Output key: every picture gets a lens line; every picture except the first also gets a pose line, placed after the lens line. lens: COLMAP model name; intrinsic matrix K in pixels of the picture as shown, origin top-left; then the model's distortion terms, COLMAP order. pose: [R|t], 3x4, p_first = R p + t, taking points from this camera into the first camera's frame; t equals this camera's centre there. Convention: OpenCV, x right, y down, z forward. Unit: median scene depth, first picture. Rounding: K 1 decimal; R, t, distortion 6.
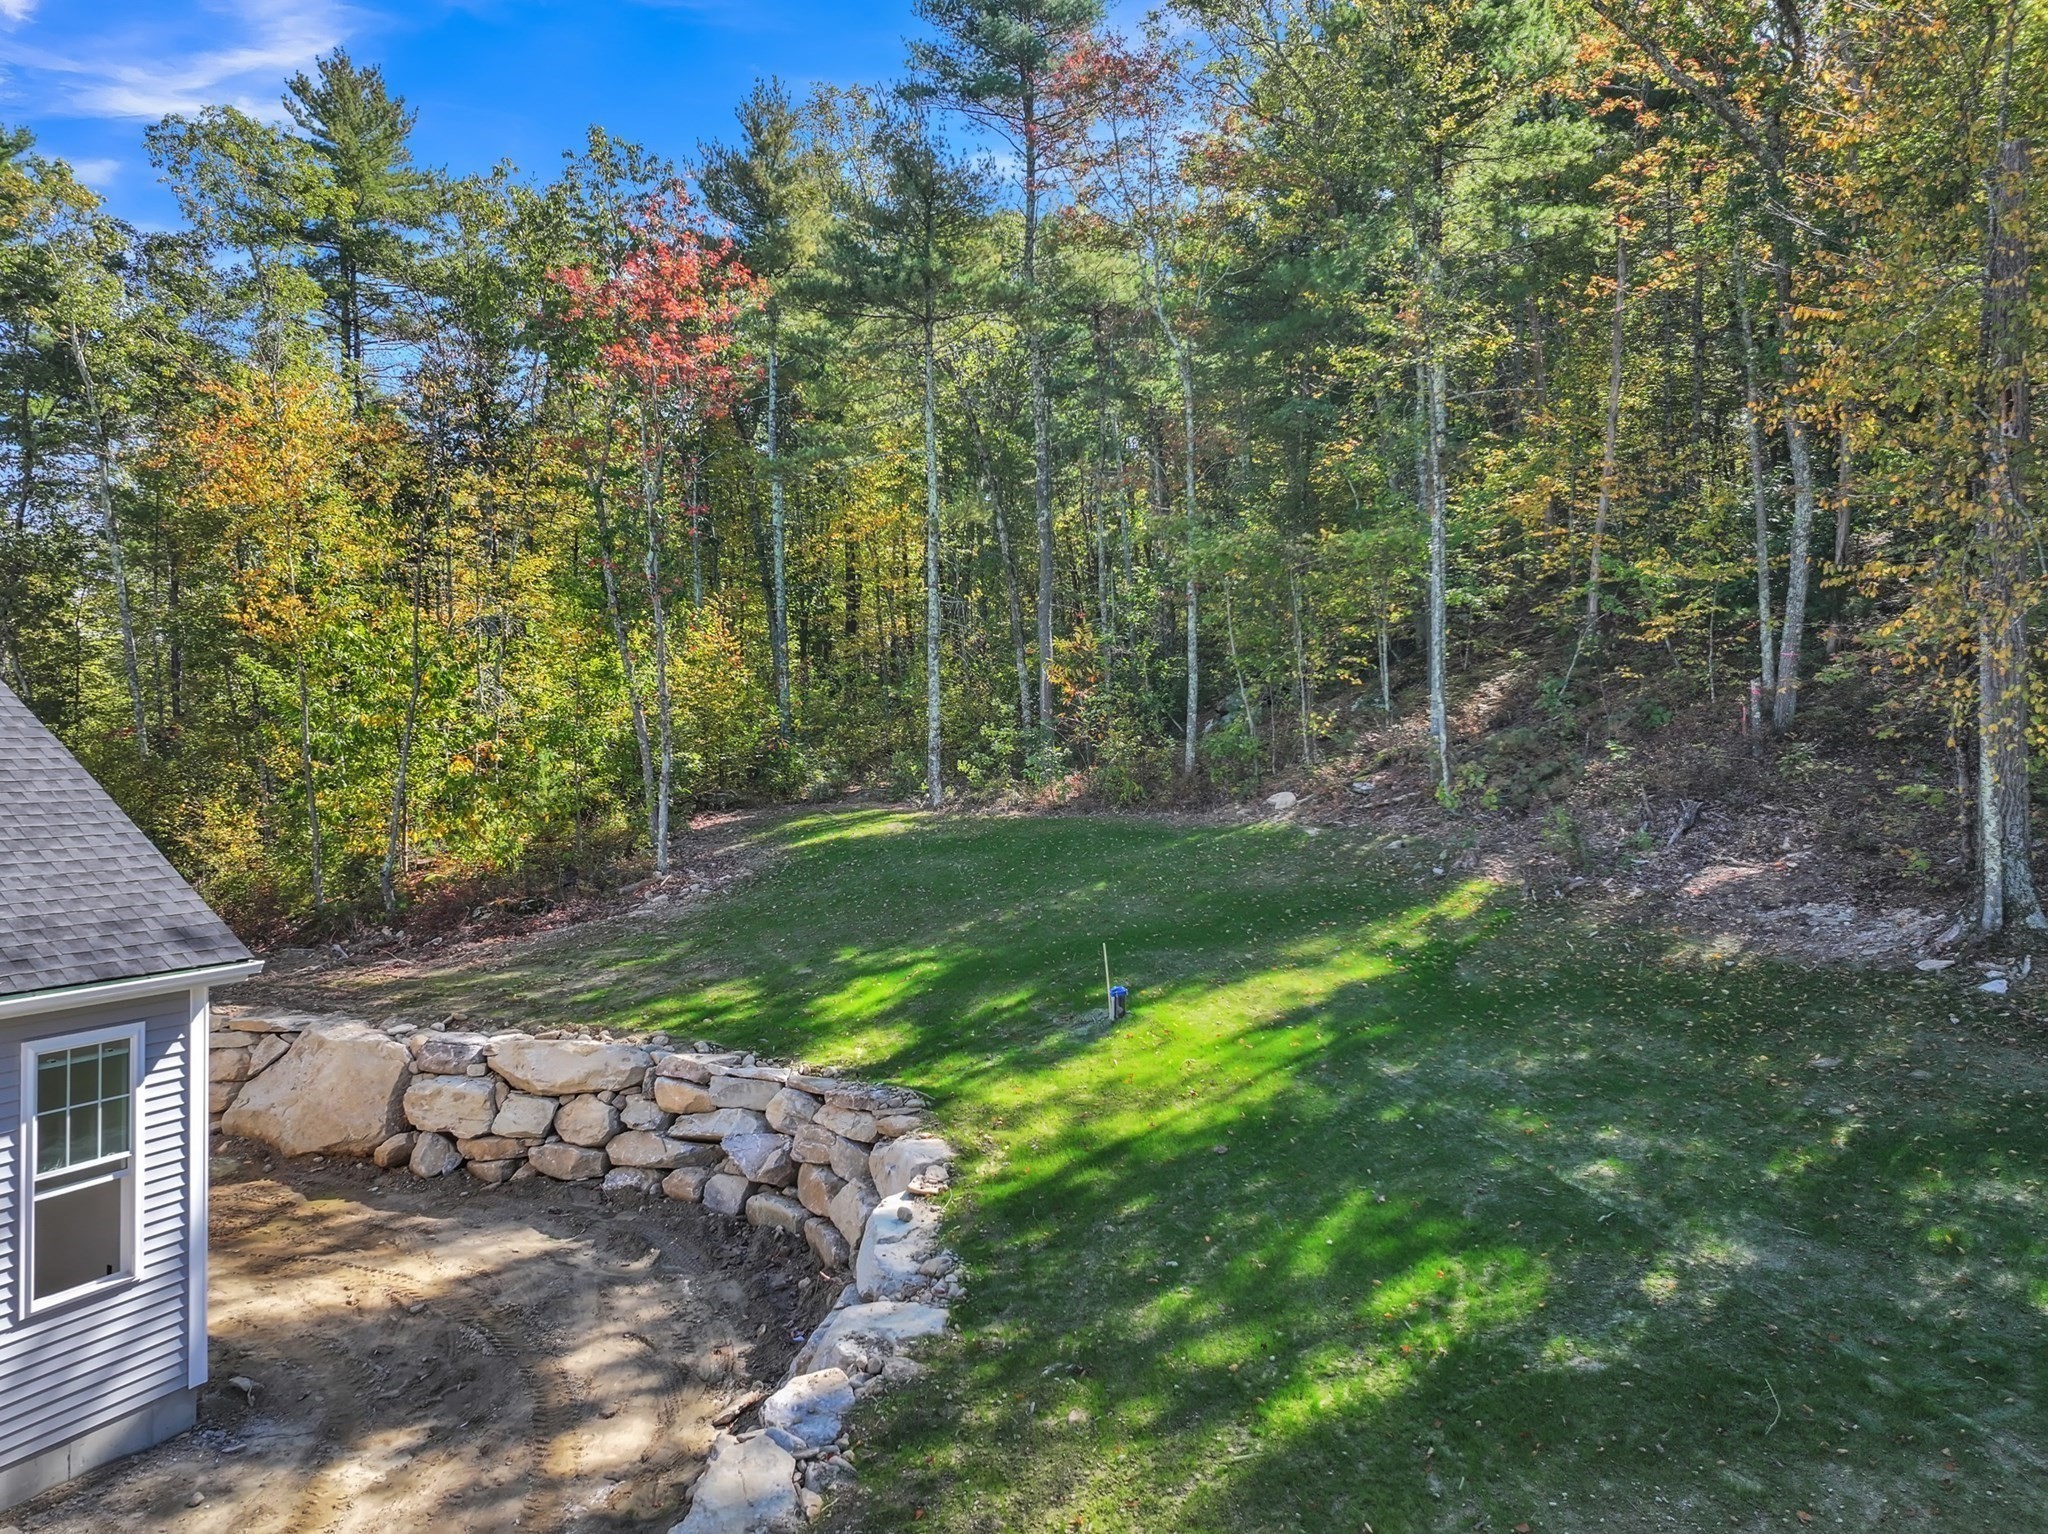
lens RADIAL K [[1449.4, 0, 1034.9], [0, 1449.4, 773.4], [0, 0, 1]] dist [-0.007174, 0.021754]
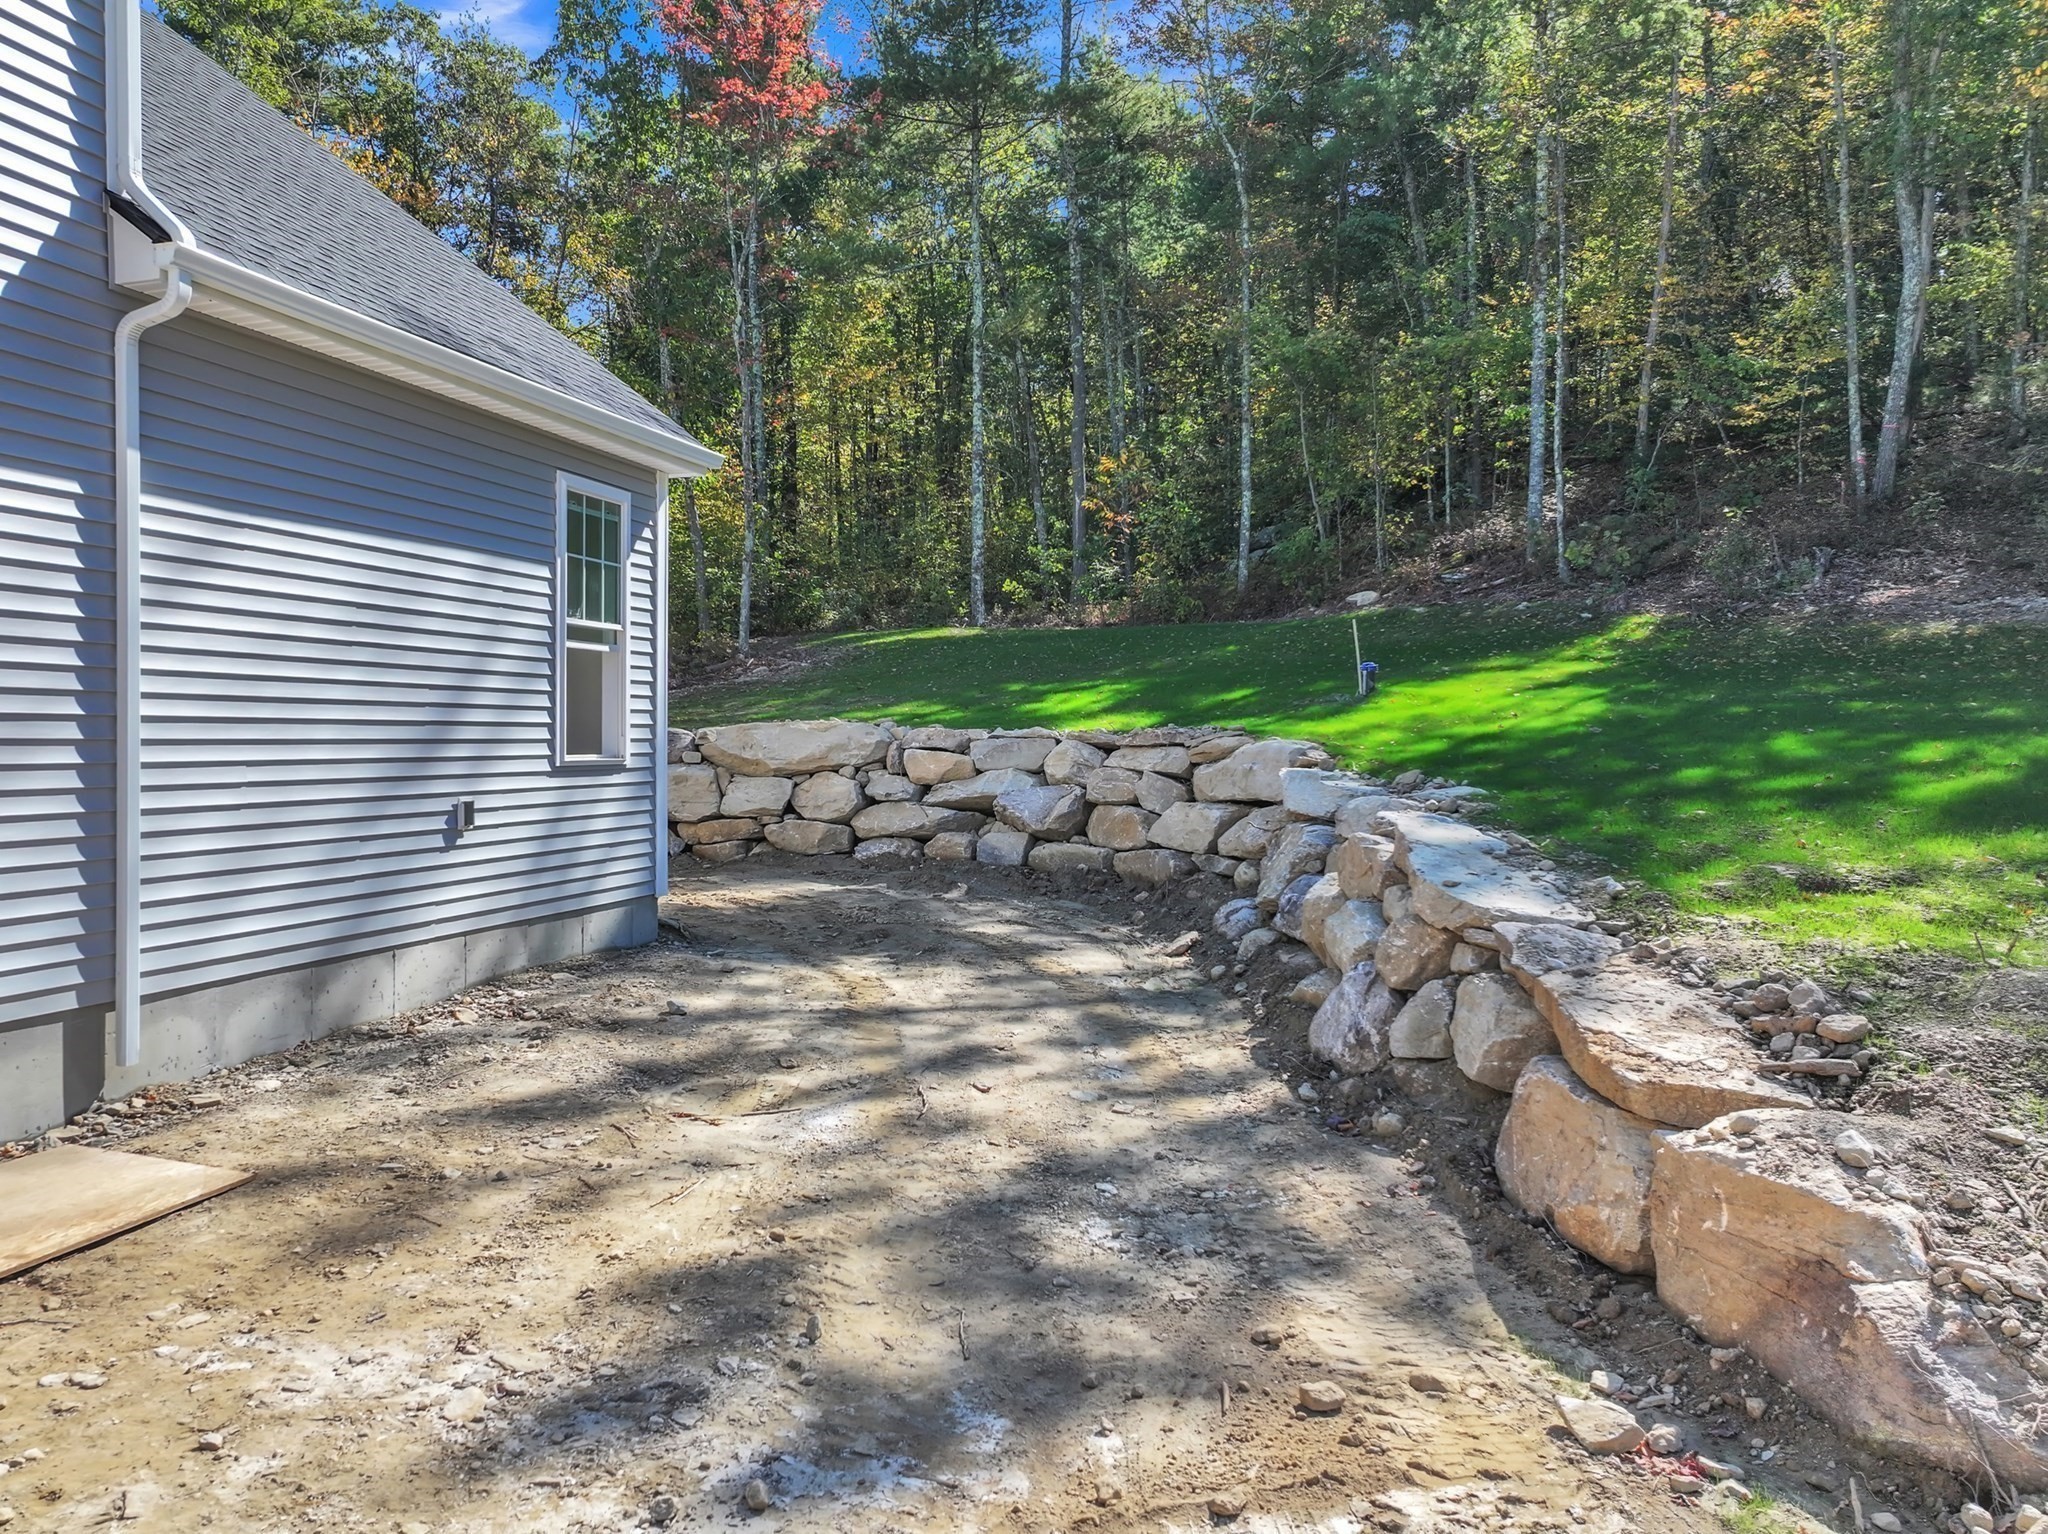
lens RADIAL K [[1472.3, 0, 1024.0], [0, 1472.3, 767.0], [0, 0, 1]] dist [0.002446, -0.000150]
pose [[0.994436, 0.006057, 0.105165, -0.290898], [-0.007523, 0.999880, 0.013552, 0.211623], [-0.105070, -0.014268, 0.994362, 0.012778]]
